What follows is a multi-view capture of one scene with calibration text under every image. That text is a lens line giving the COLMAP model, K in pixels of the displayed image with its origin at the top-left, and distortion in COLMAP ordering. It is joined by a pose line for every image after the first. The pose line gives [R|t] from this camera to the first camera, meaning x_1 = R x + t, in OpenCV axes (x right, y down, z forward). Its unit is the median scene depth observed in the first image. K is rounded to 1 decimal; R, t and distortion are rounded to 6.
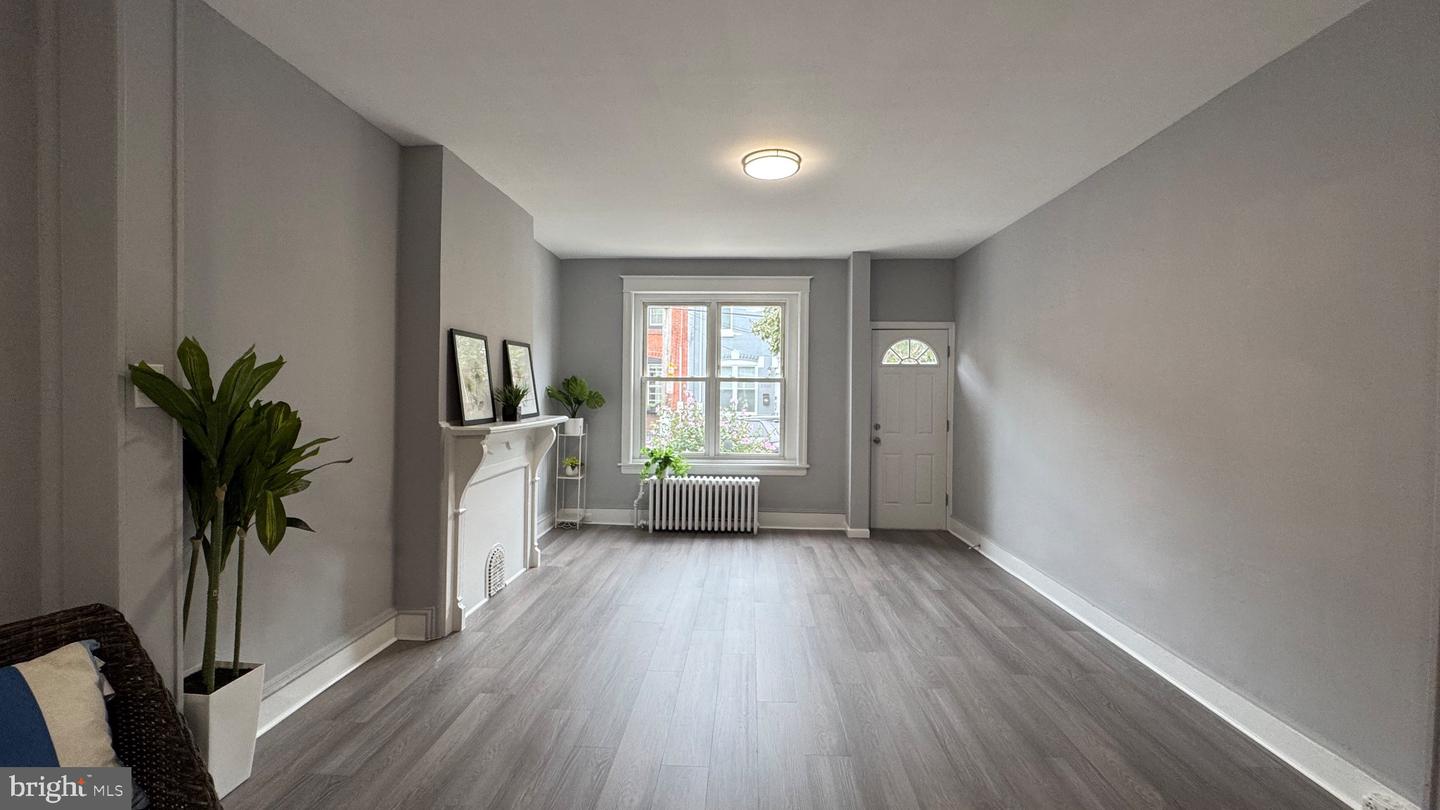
lens RADIAL K [[576.9, 0, 721.6], [0, 576.9, 402.4], [0, 0, 1]] dist [-0.002273, 0.000229]
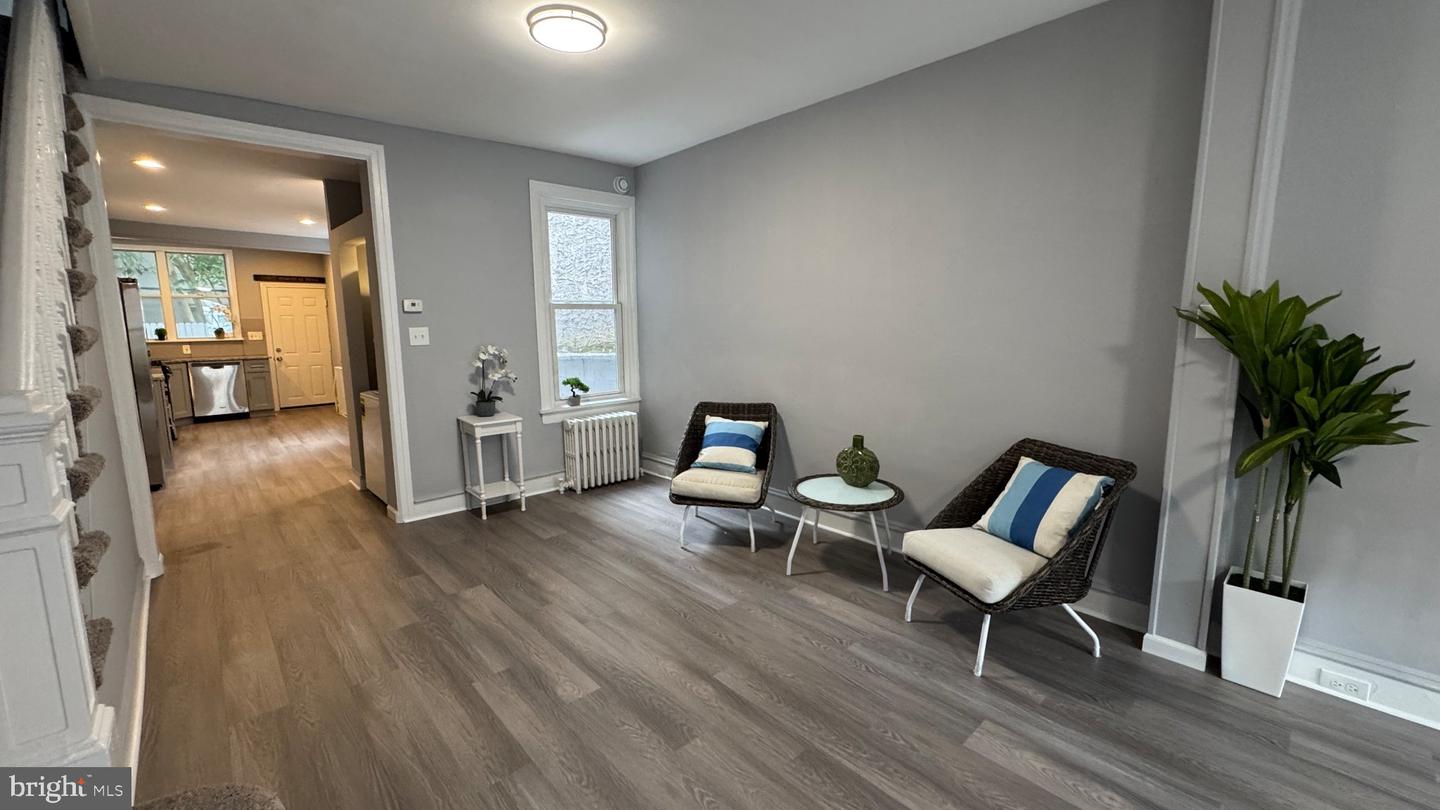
lens RADIAL K [[576.9, 0, 721.6], [0, 576.9, 402.4], [0, 0, 1]] dist [-0.002273, 0.000229]
pose [[-0.702733, 0.095258, -0.705048, 0.214807], [-0.017684, 0.988351, 0.151161, -0.008088], [0.711234, 0.118694, -0.692862, 0.346367]]
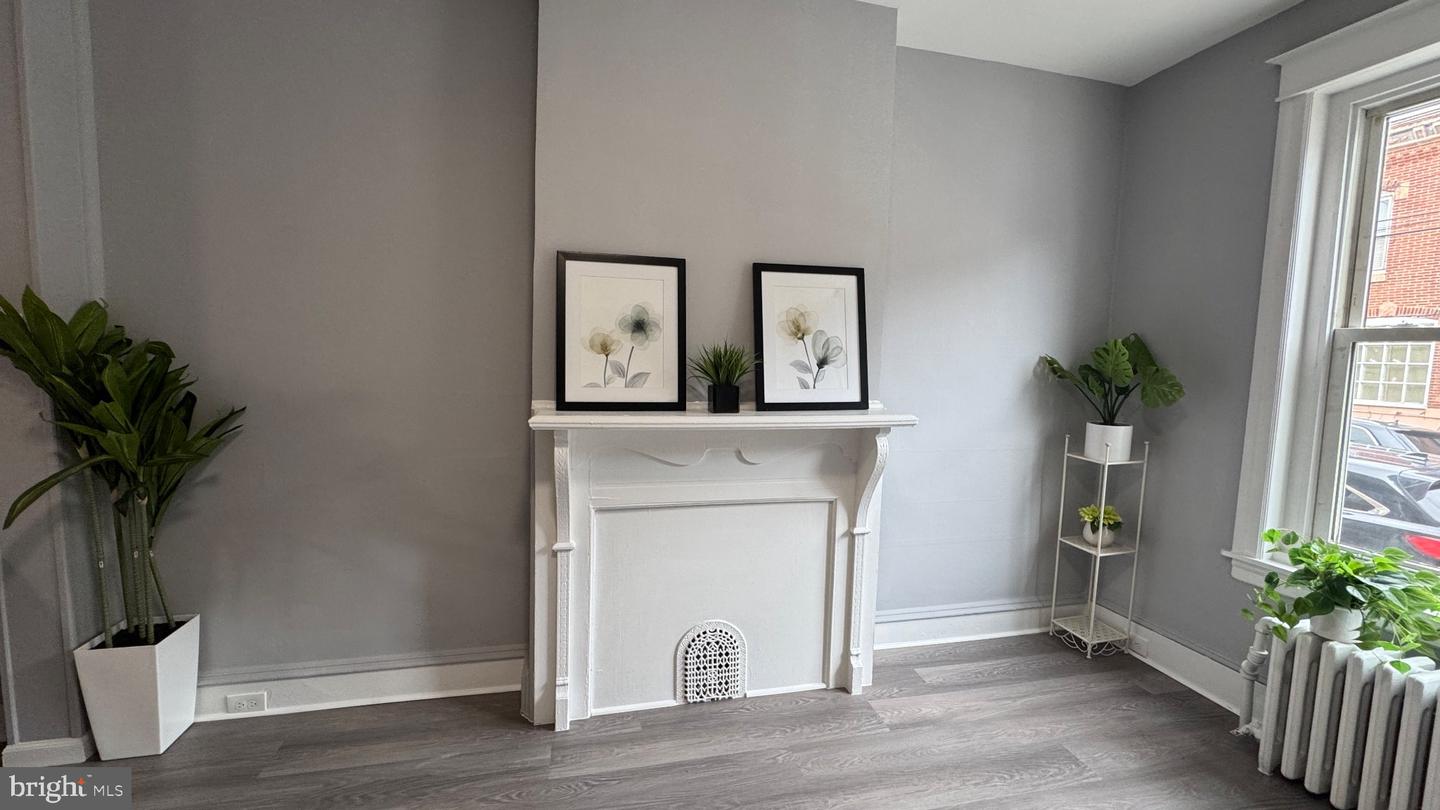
lens RADIAL K [[576.9, 0, 721.6], [0, 576.9, 402.4], [0, 0, 1]] dist [-0.002273, 0.000229]
pose [[0.273985, 0.076549, -0.958683, 0.107587], [-0.041047, 0.996850, 0.067865, -0.009471], [0.960858, 0.020757, 0.276264, 0.593160]]
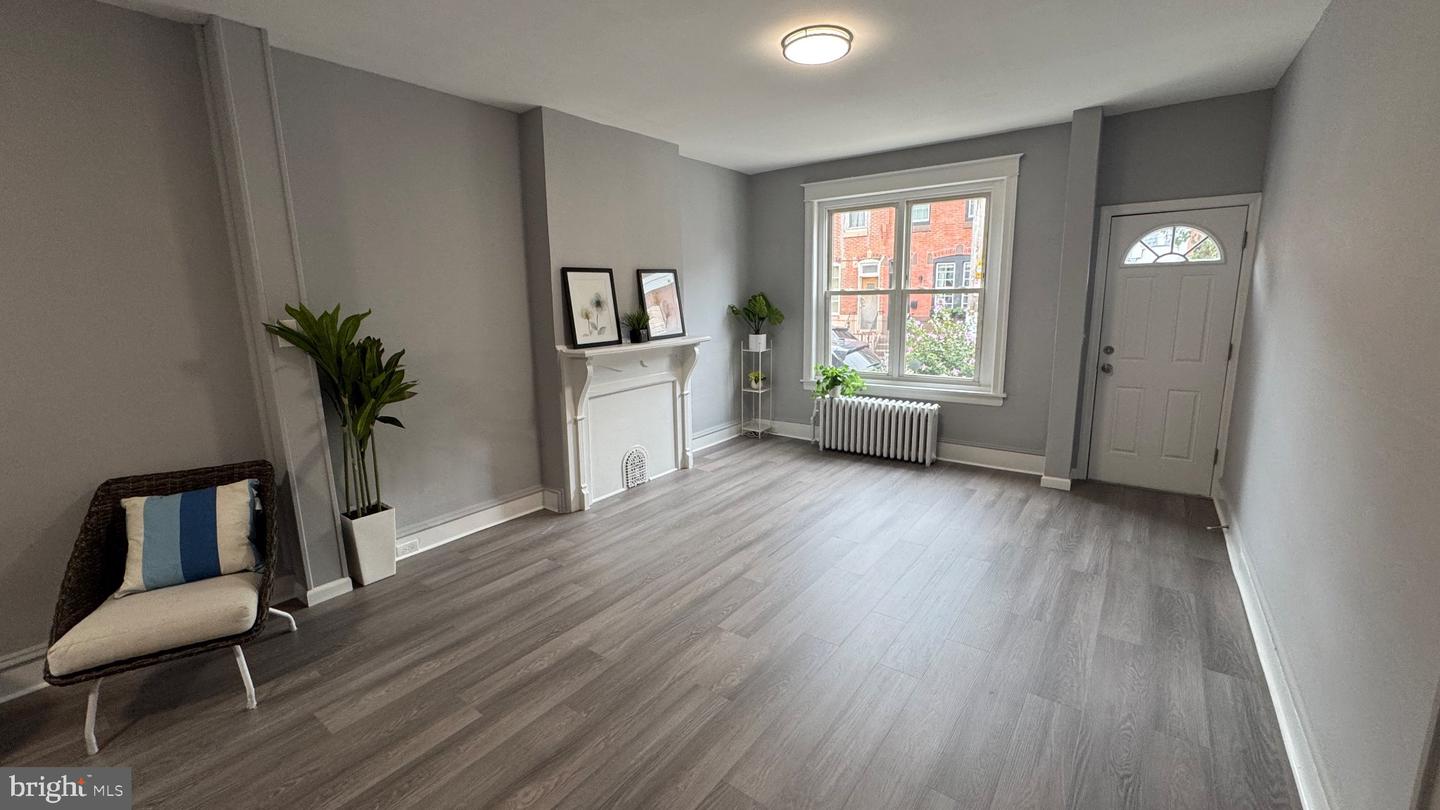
lens RADIAL K [[576.9, 0, 721.6], [0, 576.9, 402.4], [0, 0, 1]] dist [-0.002273, 0.000229]
pose [[0.827741, 0.077093, -0.555790, 0.290693], [0.018713, 0.986173, 0.164659, -0.025281], [0.560799, -0.146696, 0.814853, 0.100004]]
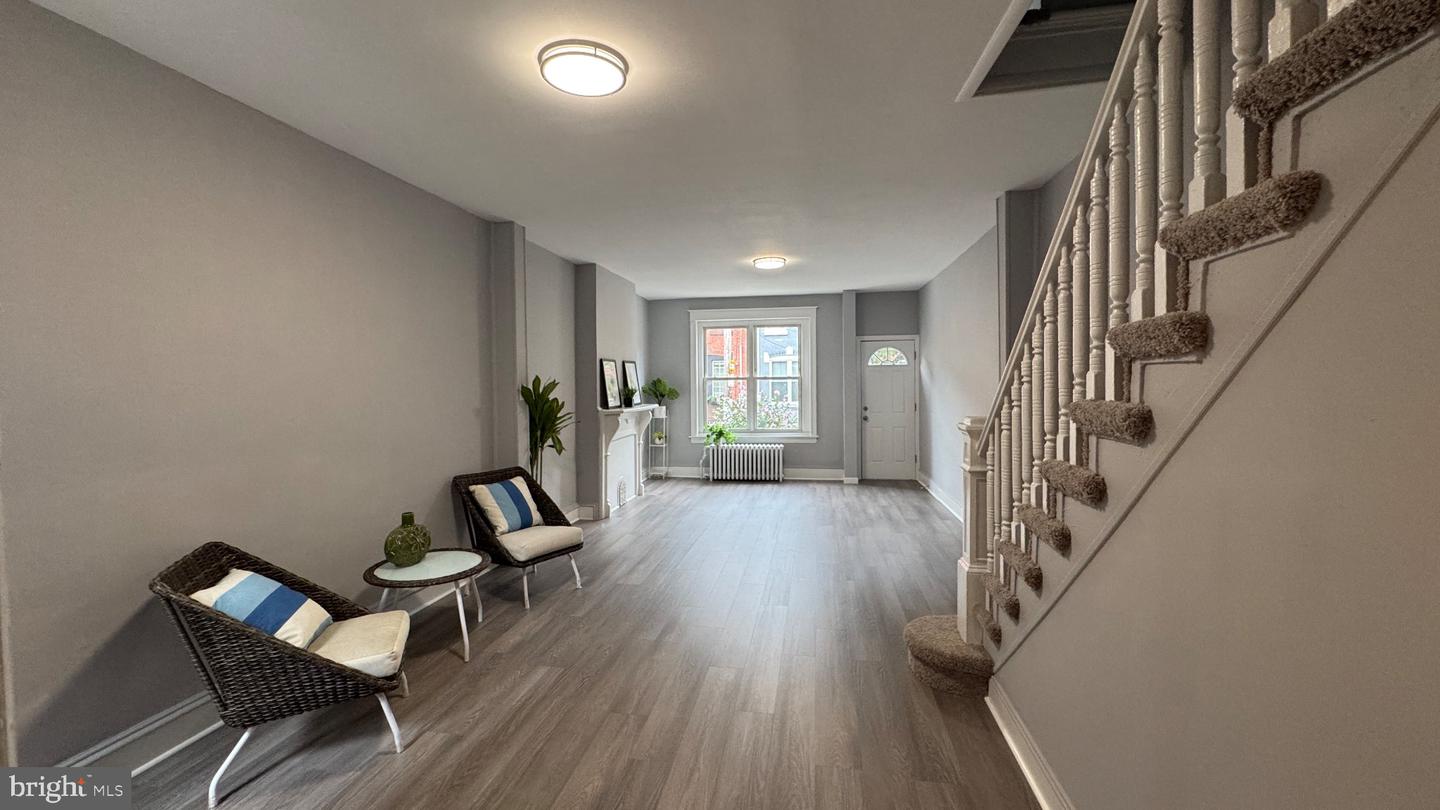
lens RADIAL K [[576.9, 0, 721.6], [0, 576.9, 402.4], [0, 0, 1]] dist [-0.002273, 0.000229]
pose [[0.993027, -0.017964, -0.116514, 0.085177], [0.019631, 0.999721, 0.013171, 0.000293], [0.116244, -0.015367, 0.993102, -0.501563]]
